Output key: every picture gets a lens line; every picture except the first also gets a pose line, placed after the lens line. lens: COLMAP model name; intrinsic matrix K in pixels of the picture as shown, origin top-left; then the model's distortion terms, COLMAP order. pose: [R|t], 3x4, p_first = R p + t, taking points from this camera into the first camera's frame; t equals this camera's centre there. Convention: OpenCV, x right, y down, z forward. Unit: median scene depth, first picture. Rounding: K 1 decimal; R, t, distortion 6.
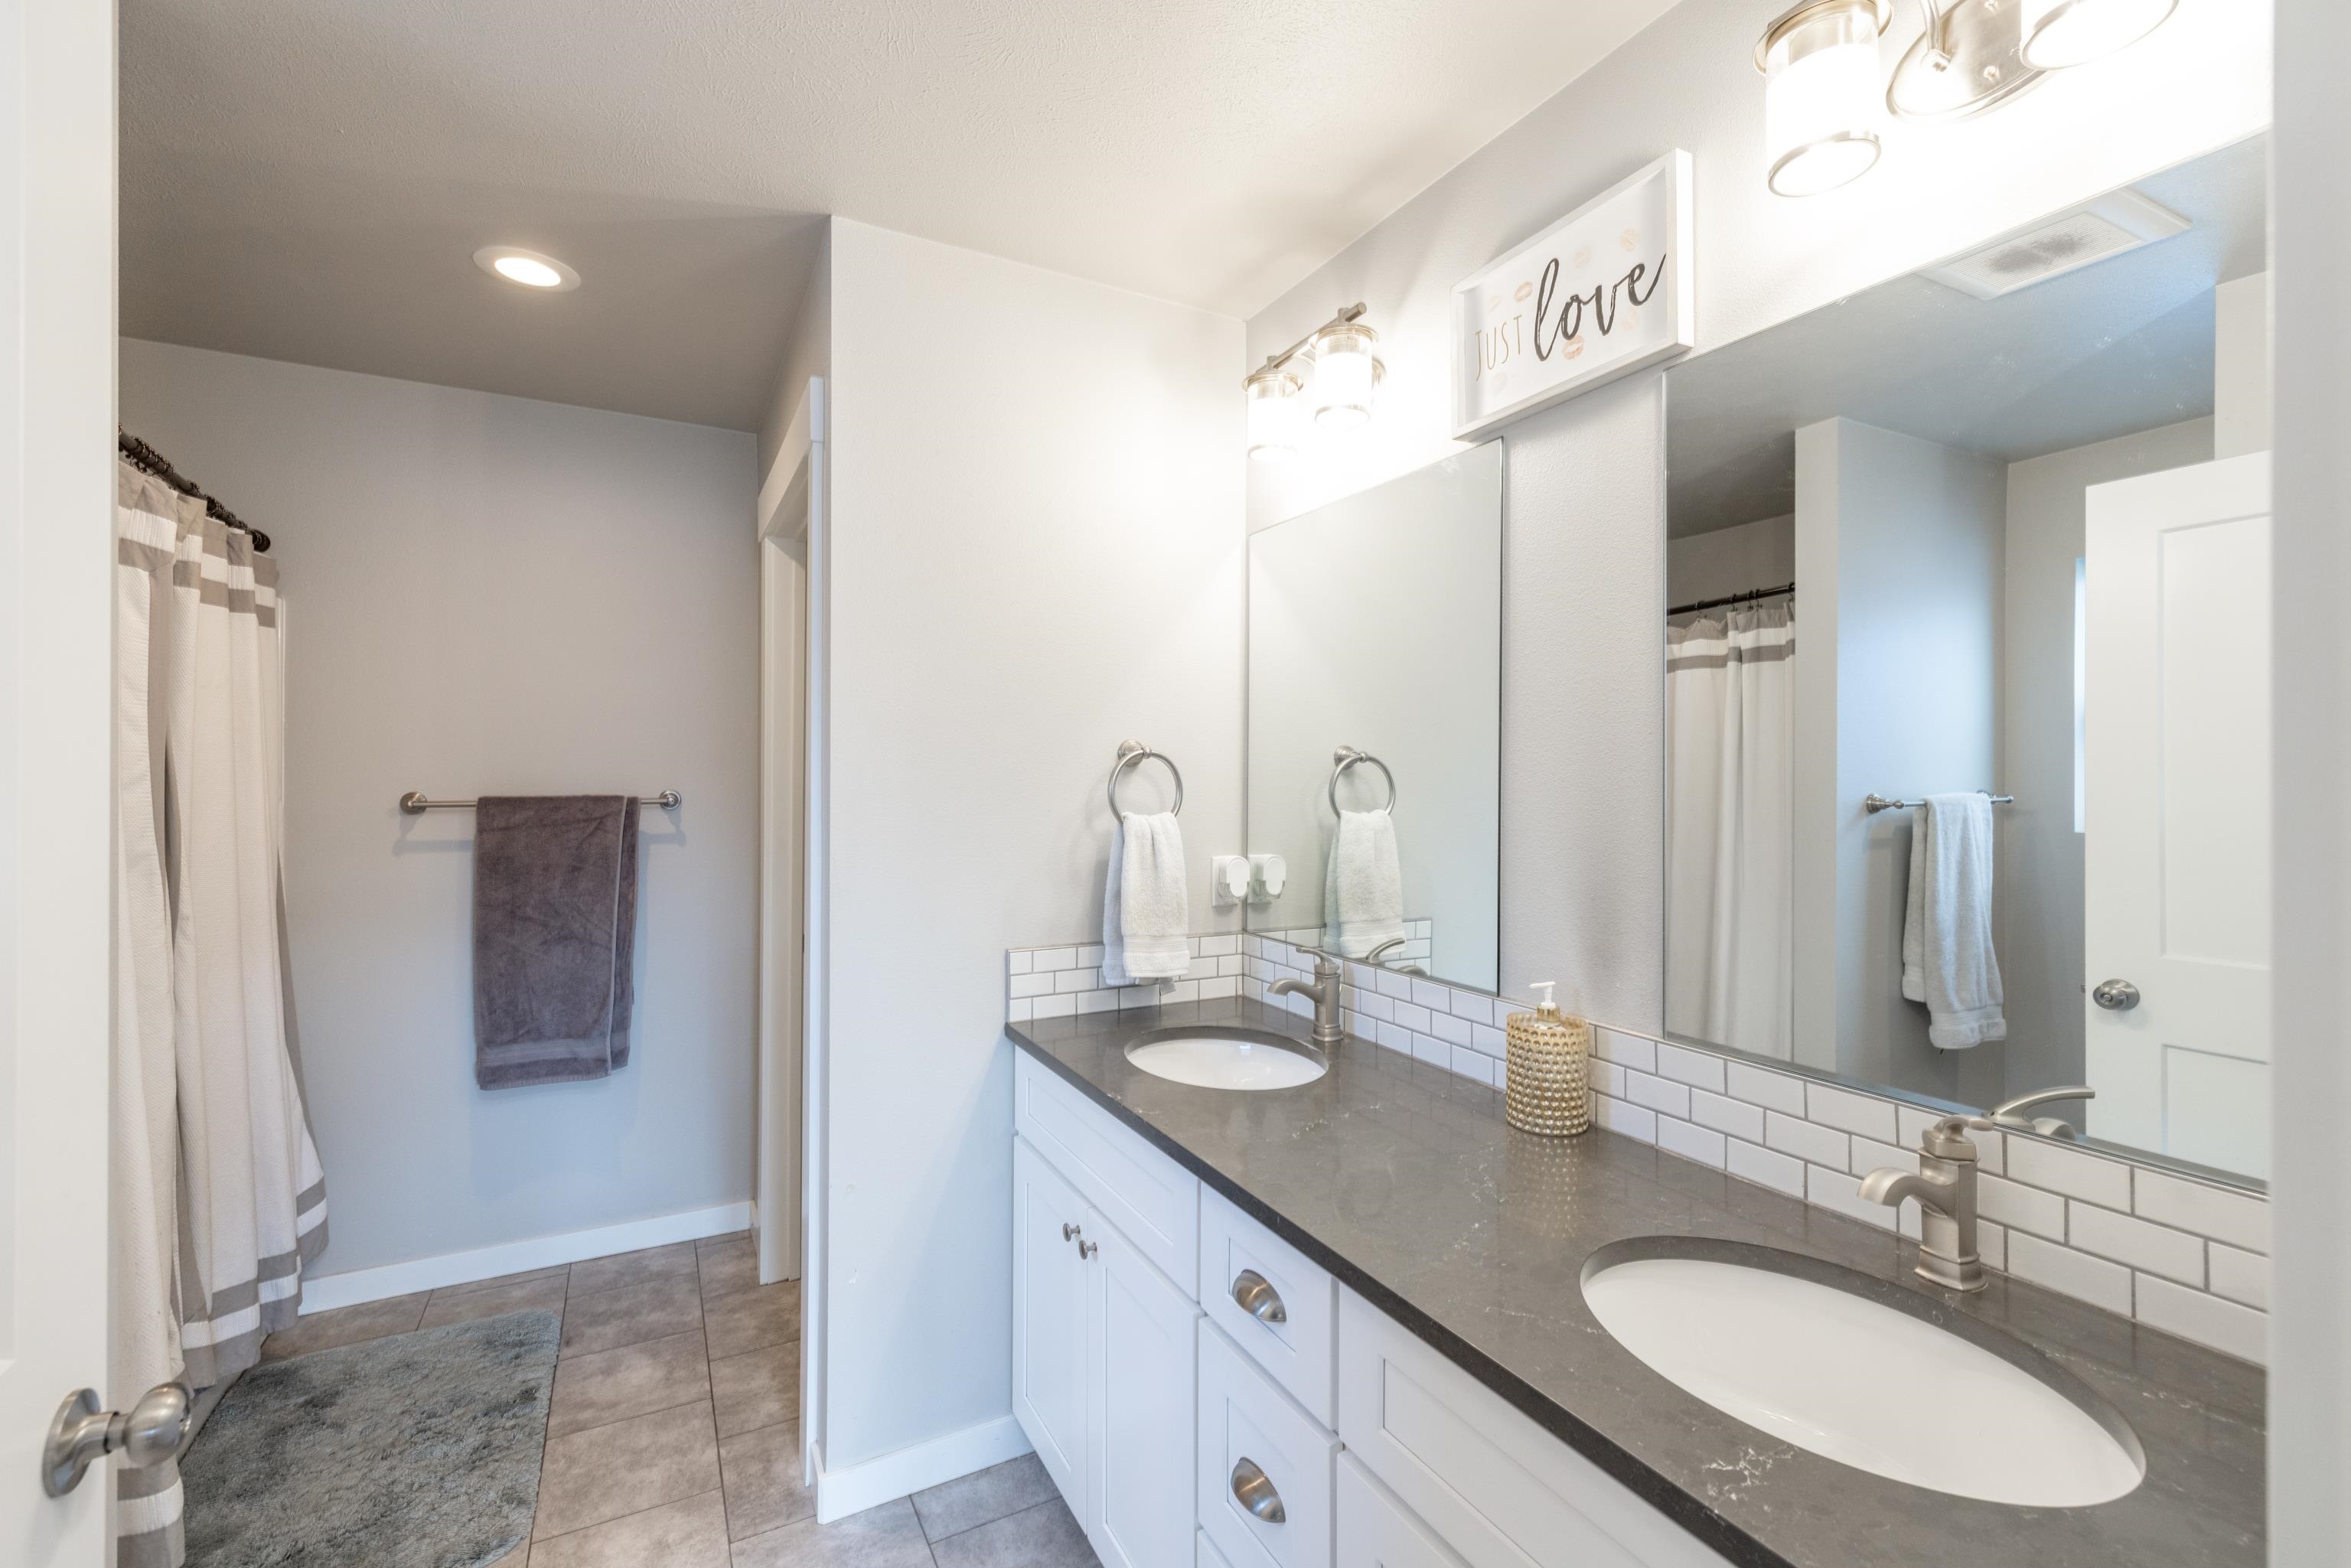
lens RADIAL K [[1012.7, 0, 1175.5], [0, 1012.7, 784.0], [0, 0, 1]] dist [0.000174, 0.000041]
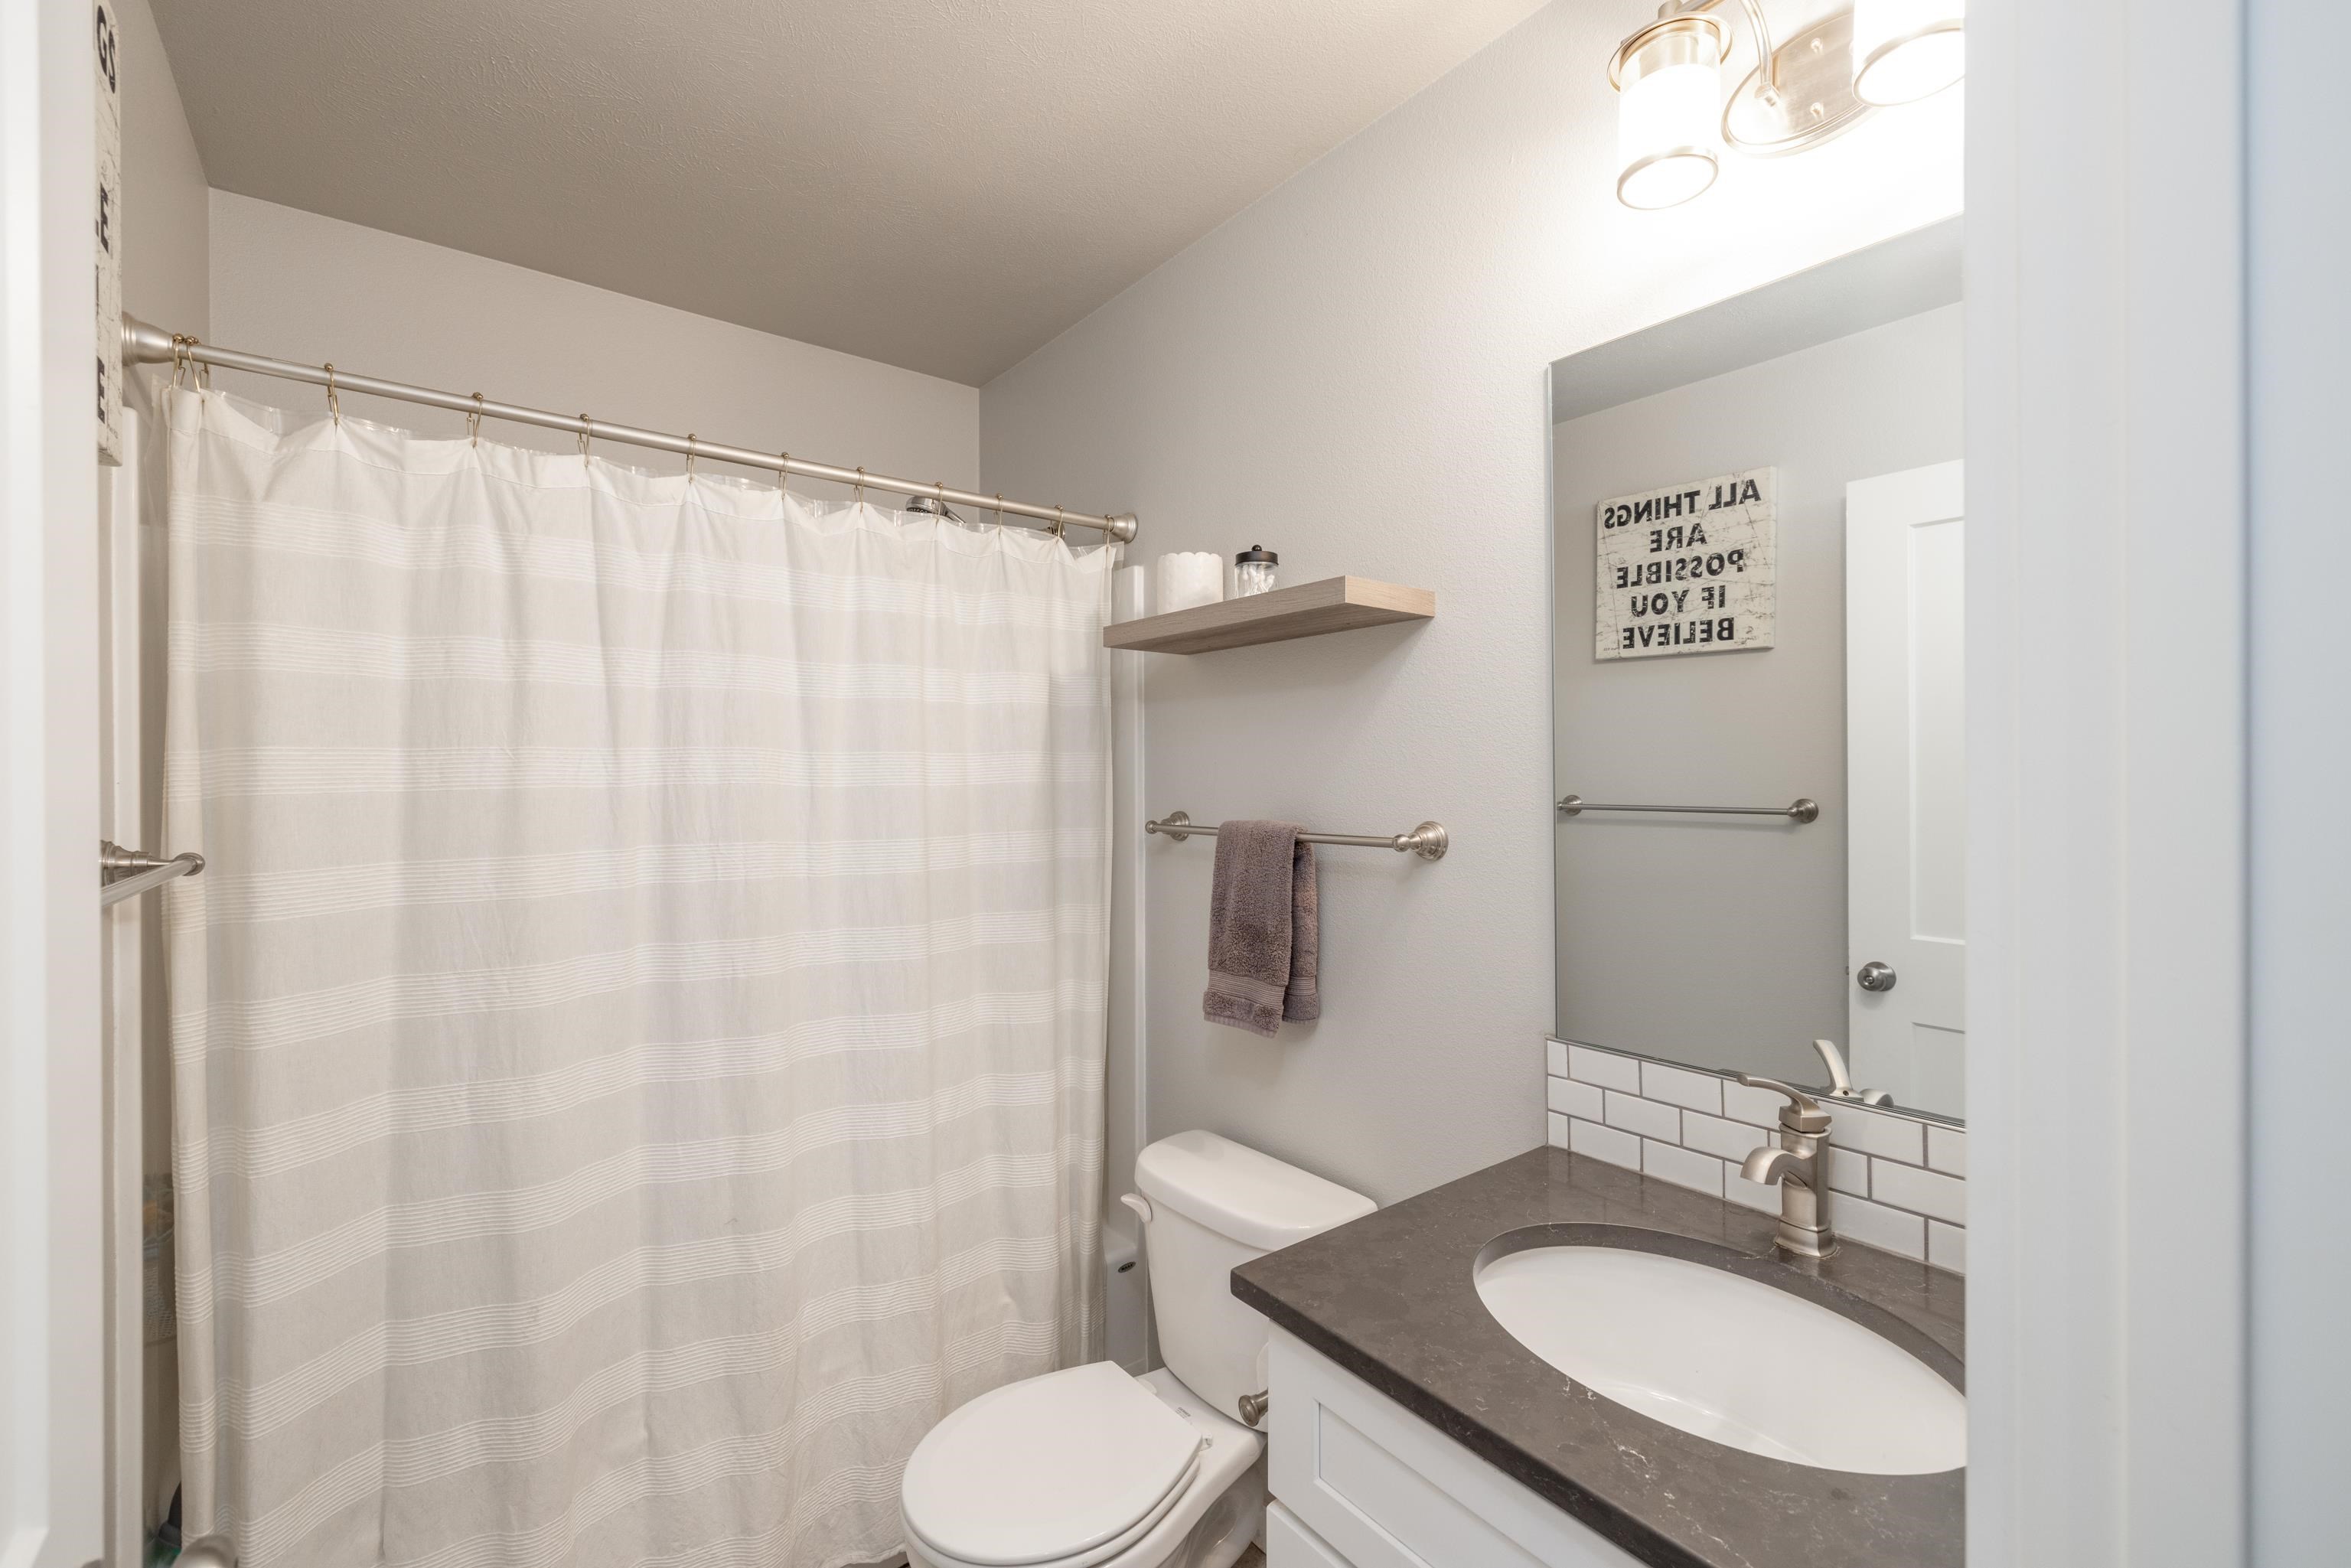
lens RADIAL K [[996.1, 0, 1177.0], [0, 996.1, 803.3], [0, 0, 1]] dist [0.000165, 0.000156]
pose [[0.985226, -0.014887, 0.170612, -0.050657], [0.012241, 0.999788, 0.016547, -0.000717], [-0.170823, -0.014214, 0.985199, 0.096473]]
